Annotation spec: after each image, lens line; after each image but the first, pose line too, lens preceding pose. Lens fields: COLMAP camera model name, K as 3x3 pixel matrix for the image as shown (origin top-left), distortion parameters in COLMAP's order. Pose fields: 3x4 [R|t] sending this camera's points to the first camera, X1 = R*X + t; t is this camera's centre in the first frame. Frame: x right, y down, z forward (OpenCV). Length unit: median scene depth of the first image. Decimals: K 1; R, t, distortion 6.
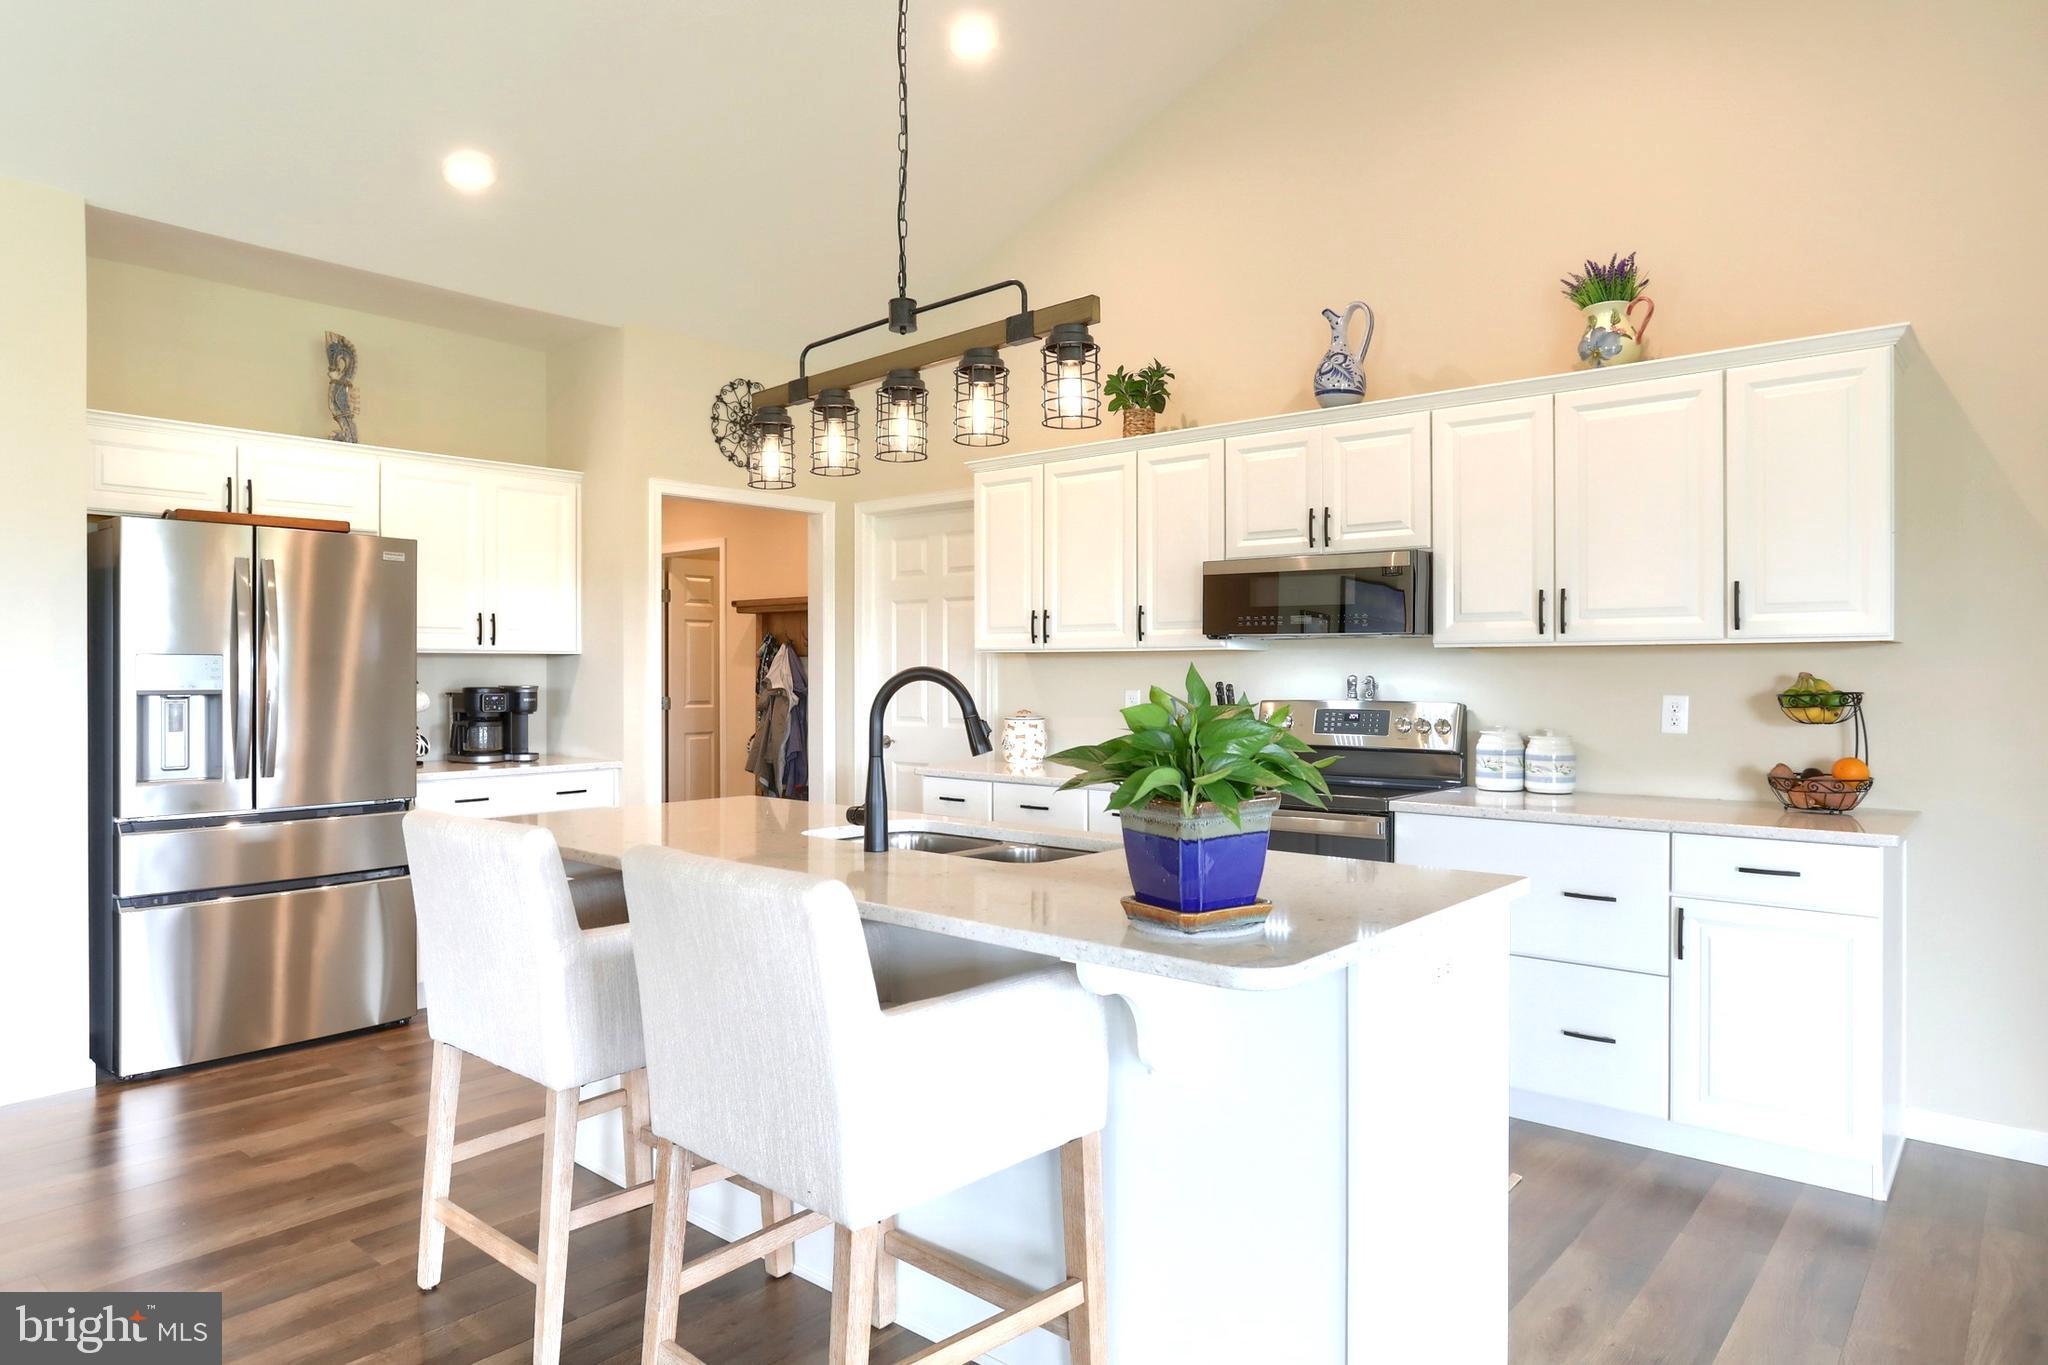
lens RADIAL K [[1223.7, 0, 1024.0], [0, 1223.7, 682.5], [0, 0, 1]] dist [-0.021706, -0.001094]
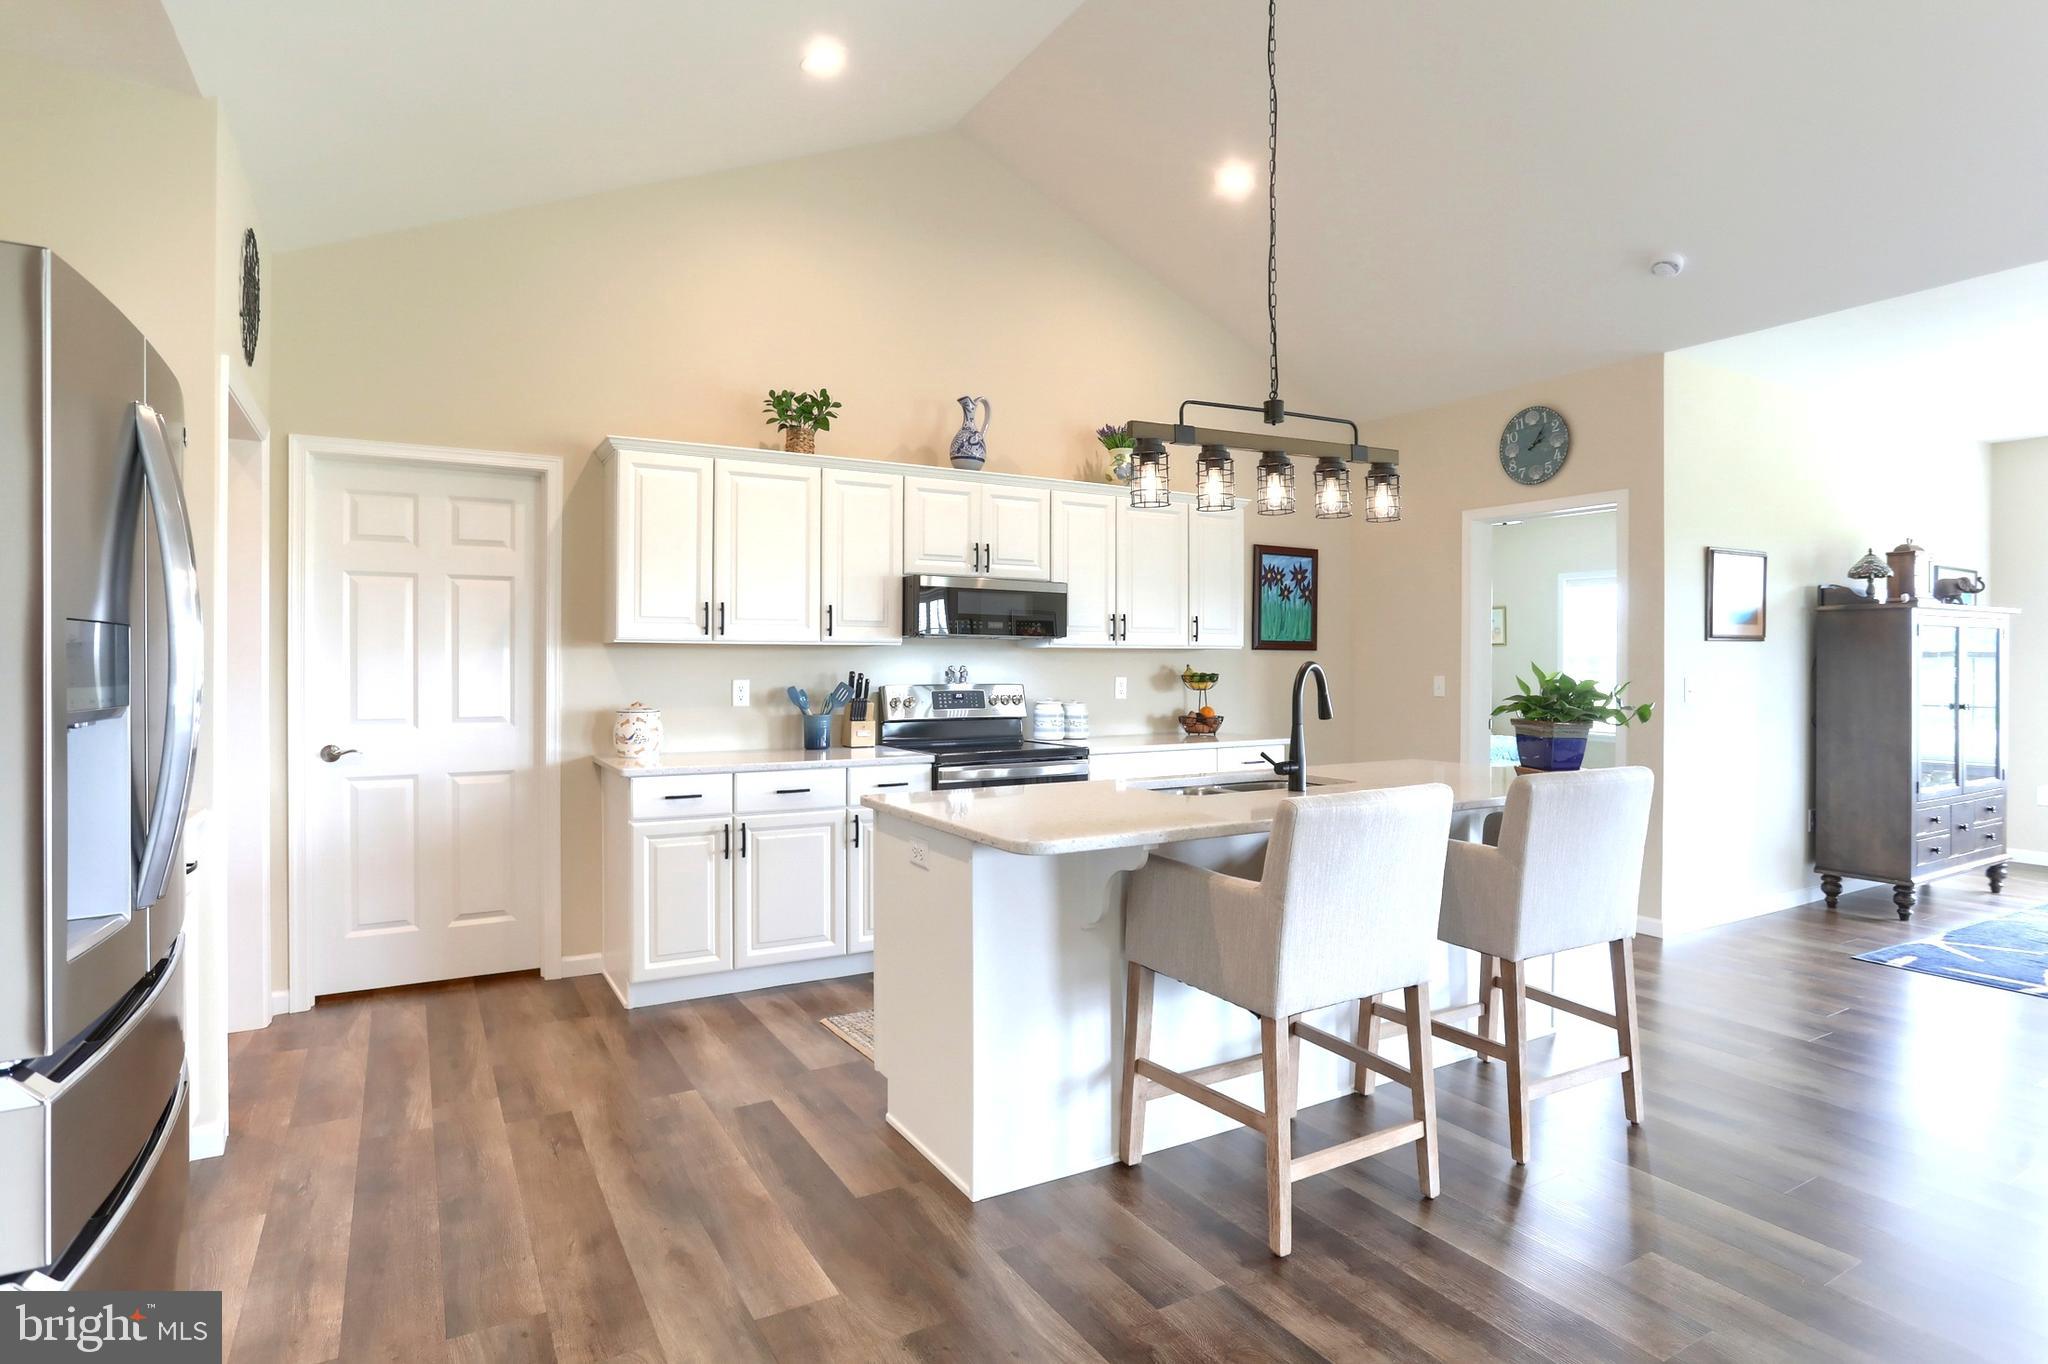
lens RADIAL K [[1086.4, 0, 1028.6], [0, 1086.4, 666.7], [0, 0, 1]] dist [-0.001286, 0.000237]
pose [[0.327902, -0.001351, 0.944711, -1.005247], [0.006626, 0.999978, -0.000869, -0.004065], [-0.944688, 0.006545, 0.327904, 0.622973]]
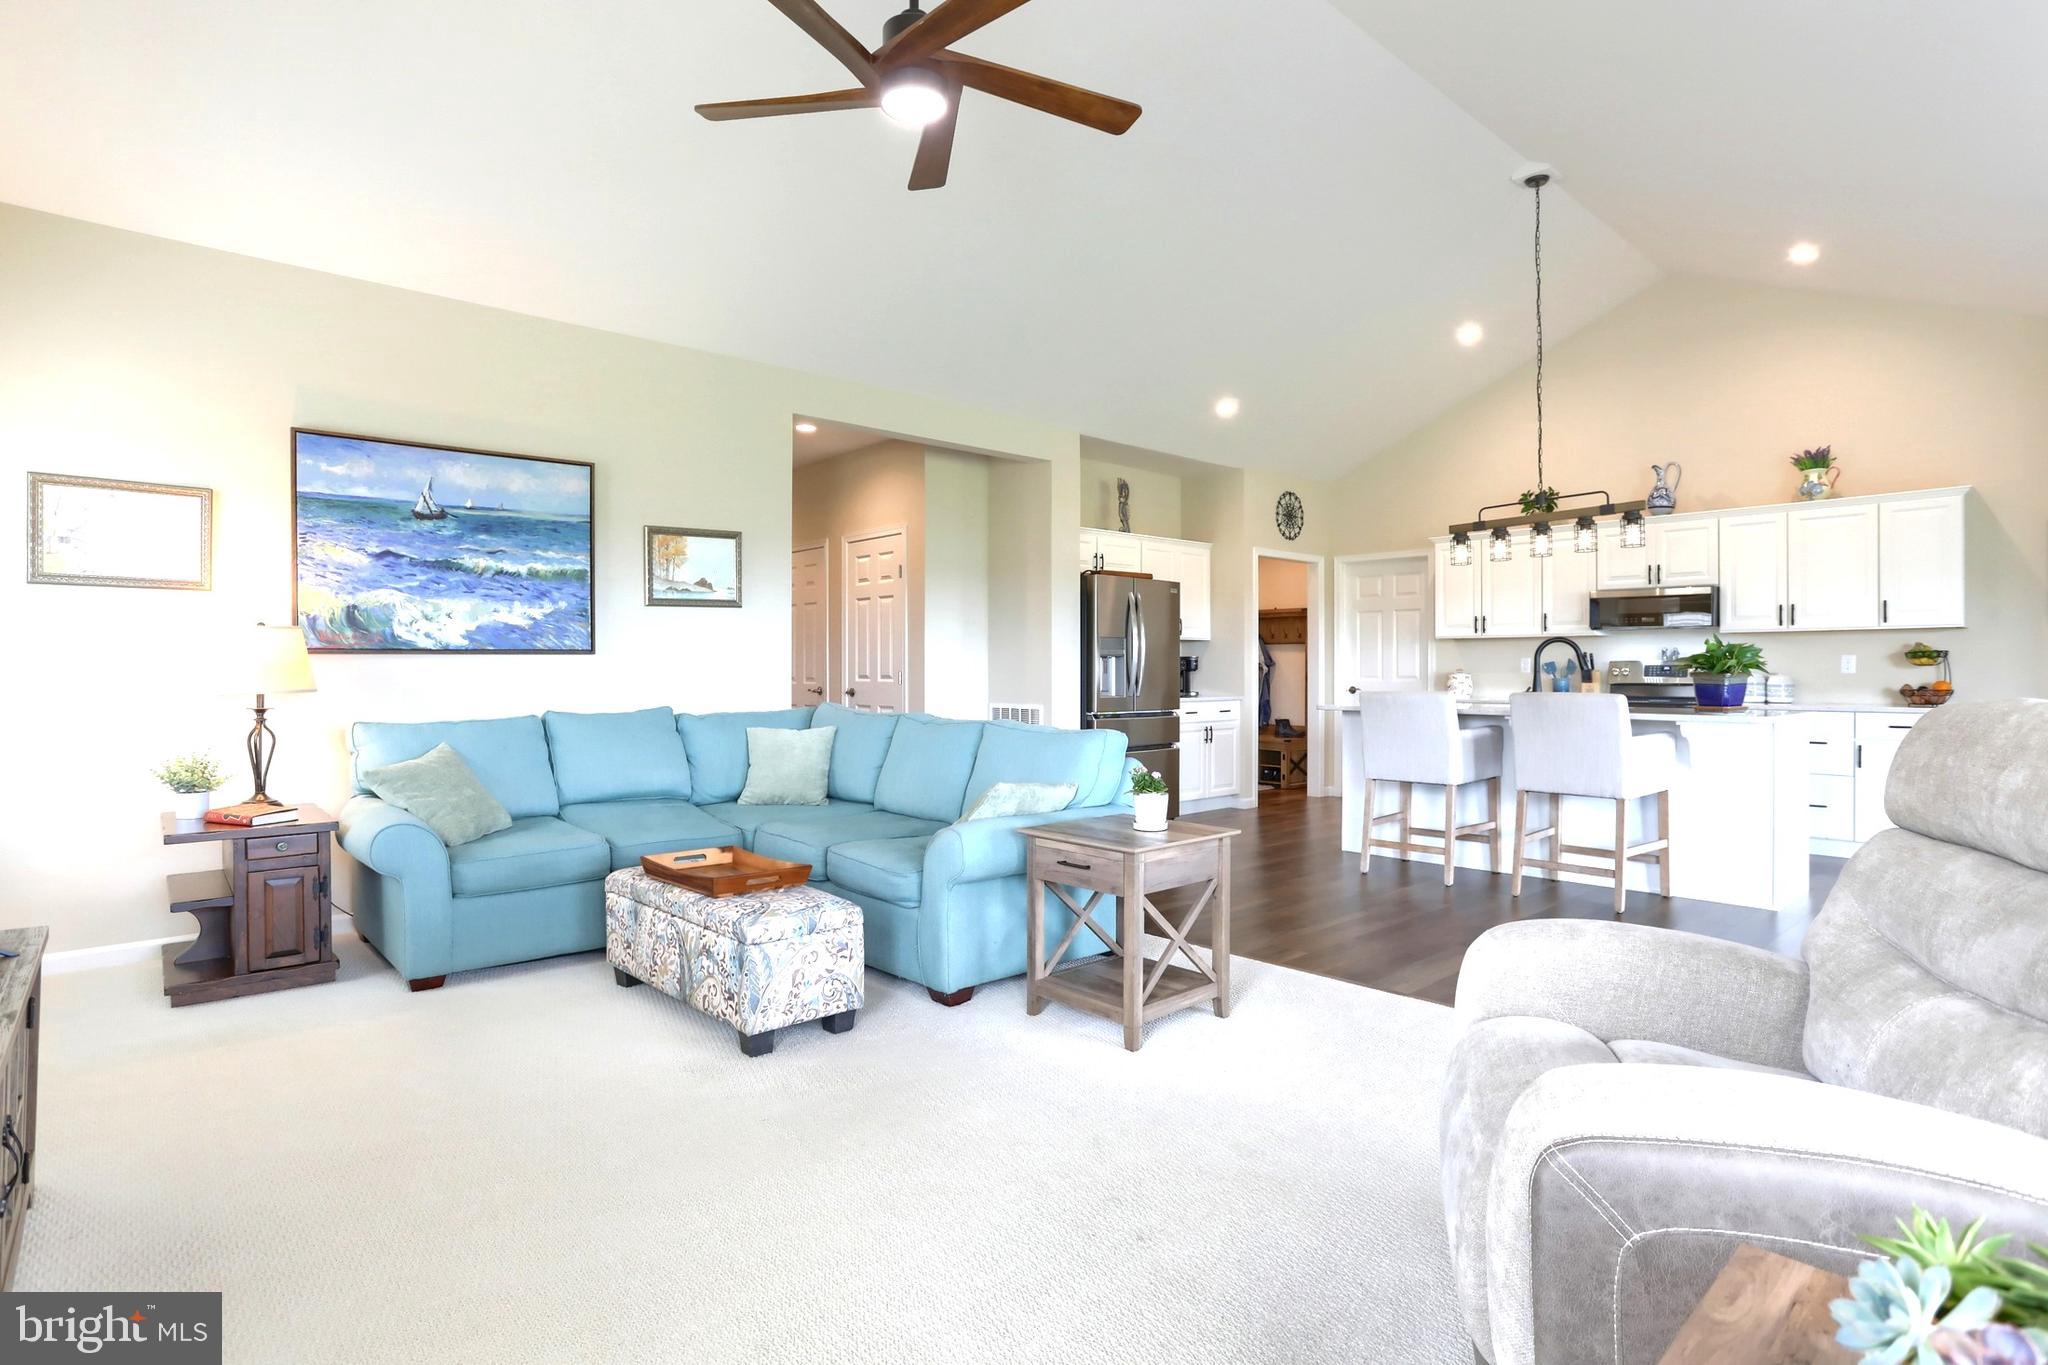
lens RADIAL K [[1021.2, 0, 1067.4], [0, 1021.2, 672.8], [0, 0, 1]] dist [0.001169, 0.001494]
pose [[0.995158, 0.001799, -0.098274, -0.638593], [-0.002284, 0.999986, -0.004817, 0.054232], [0.098264, 0.005018, 0.995148, -0.896109]]
